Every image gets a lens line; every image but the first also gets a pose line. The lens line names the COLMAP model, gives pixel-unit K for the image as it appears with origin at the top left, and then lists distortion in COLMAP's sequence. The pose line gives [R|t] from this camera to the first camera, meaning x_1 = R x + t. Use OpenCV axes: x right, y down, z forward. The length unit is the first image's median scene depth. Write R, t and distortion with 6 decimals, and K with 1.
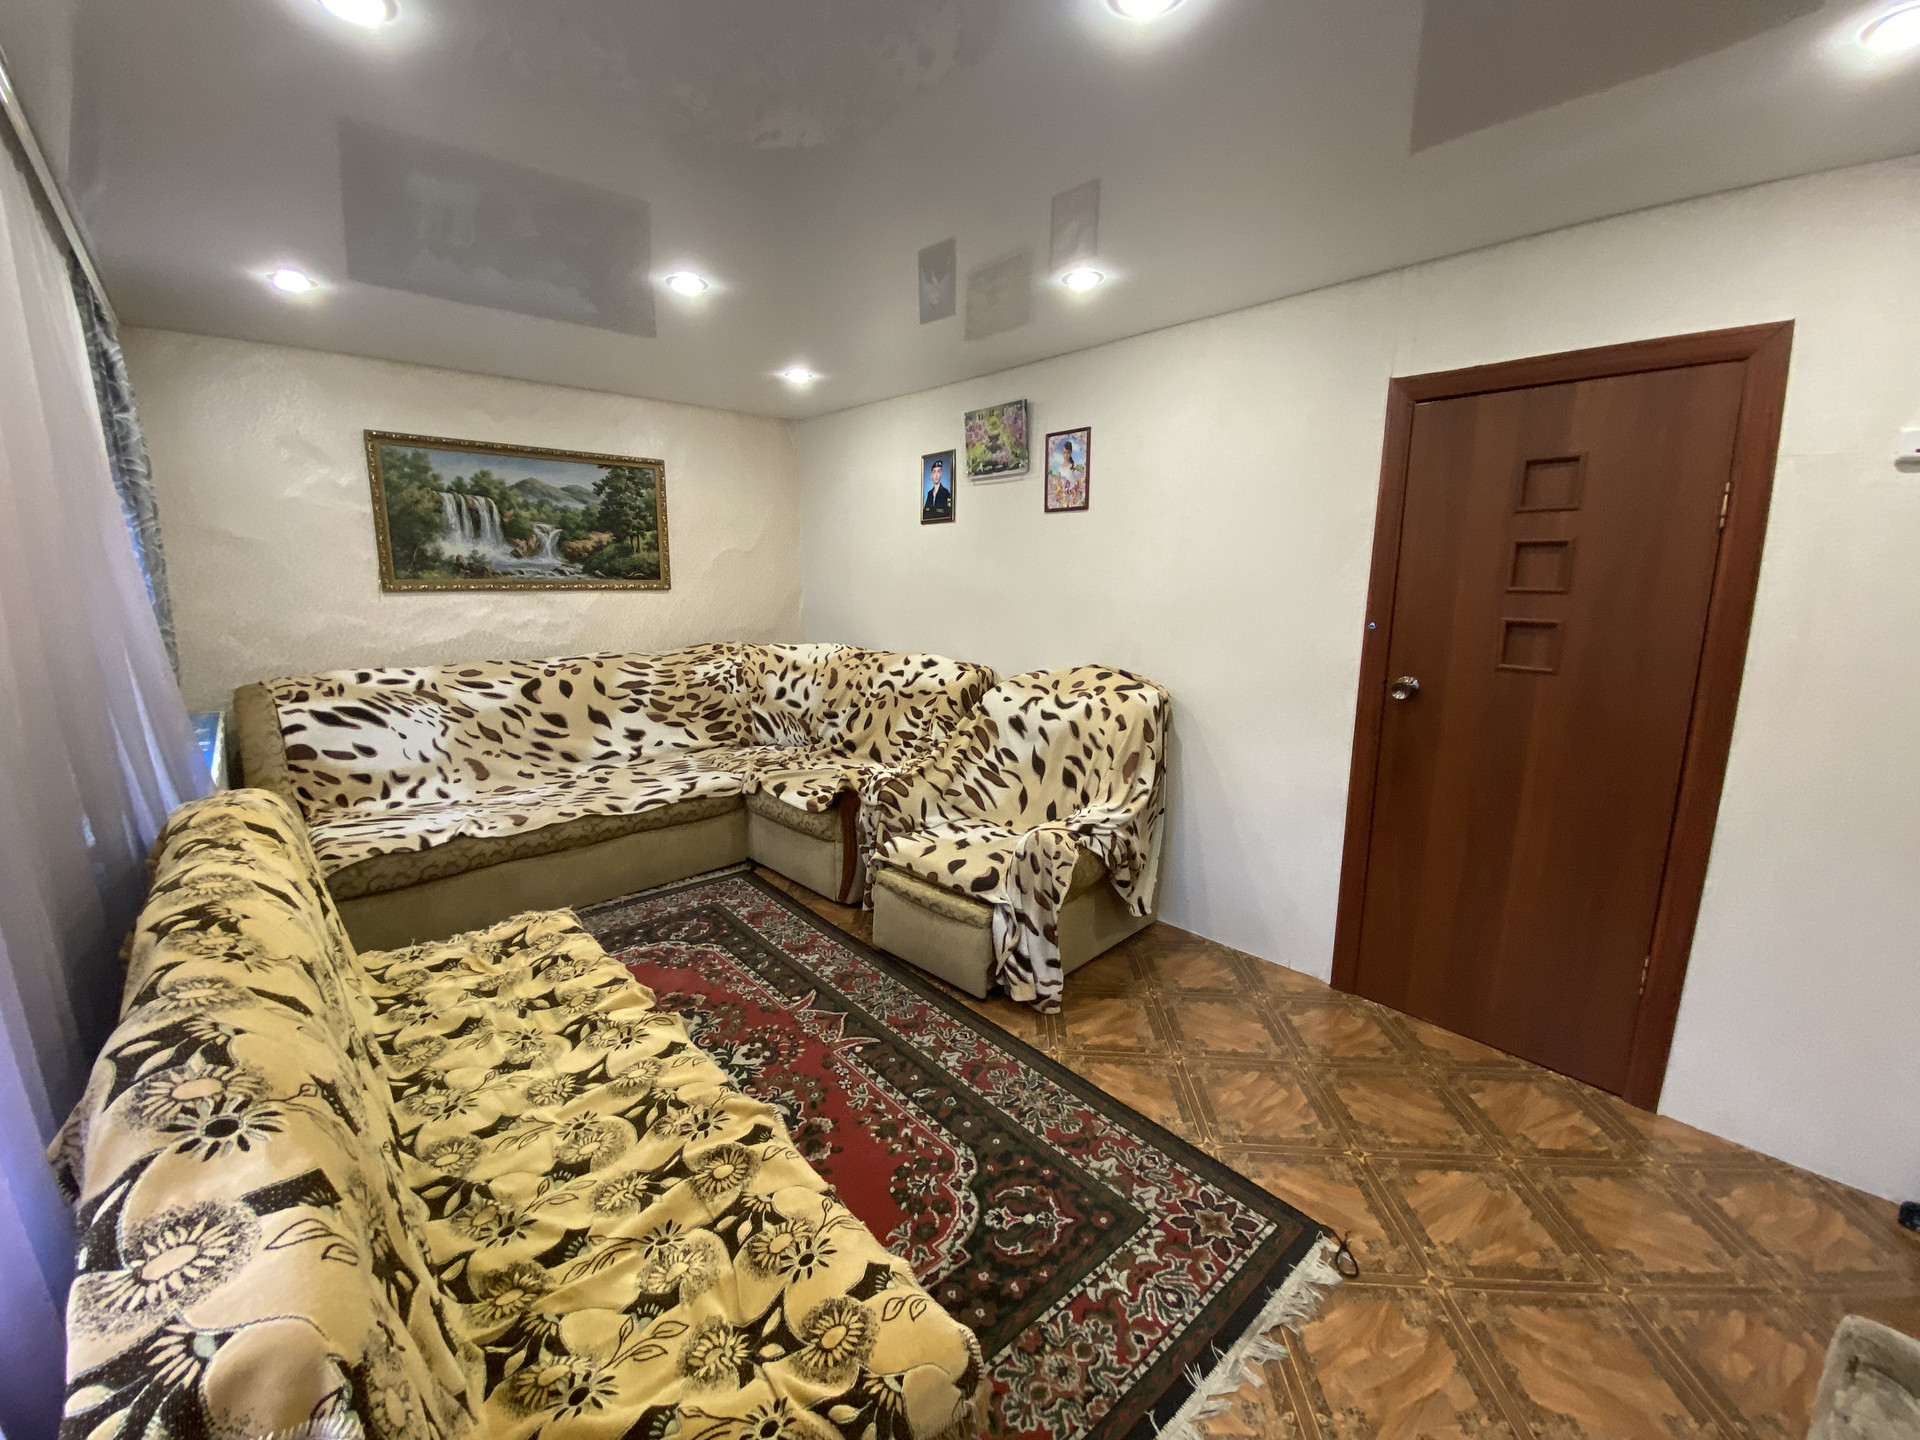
lens RADIAL K [[780.6, 0, 967.3], [0, 780.6, 736.0], [0, 0, 1]] dist [-0.000971, -0.000465]
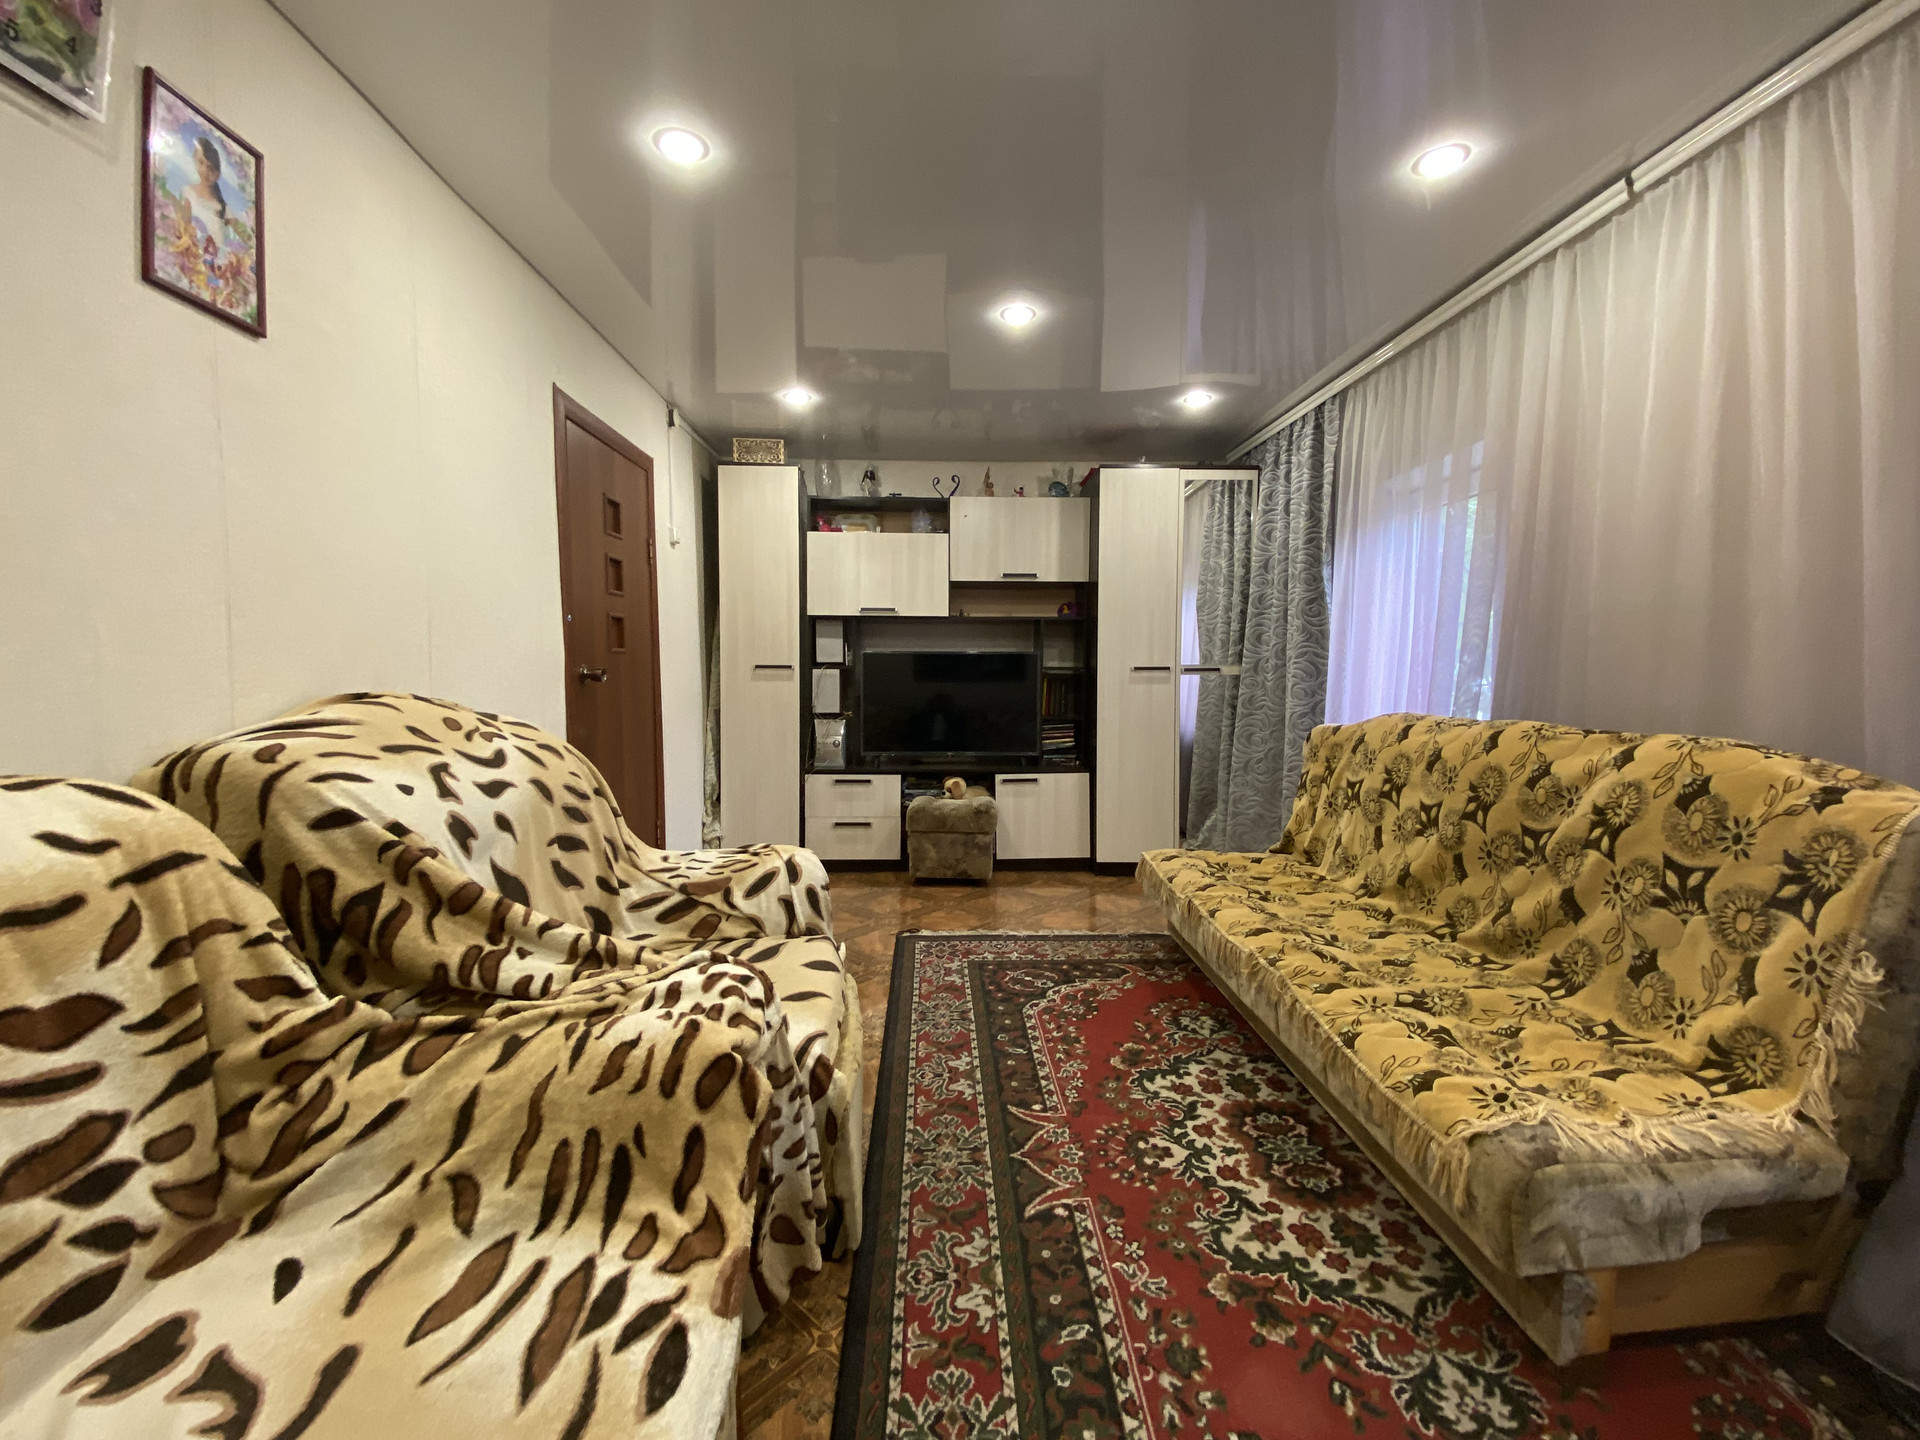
lens RADIAL K [[780.6, 0, 962.4], [0, 780.6, 716.1], [0, 0, 1]] dist [-0.000971, -0.000465]
pose [[-0.769254, -0.047835, 0.637150, -0.580924], [0.129412, 0.964861, 0.228682, -0.191545], [-0.625700, 0.258369, -0.736033, 1.545289]]
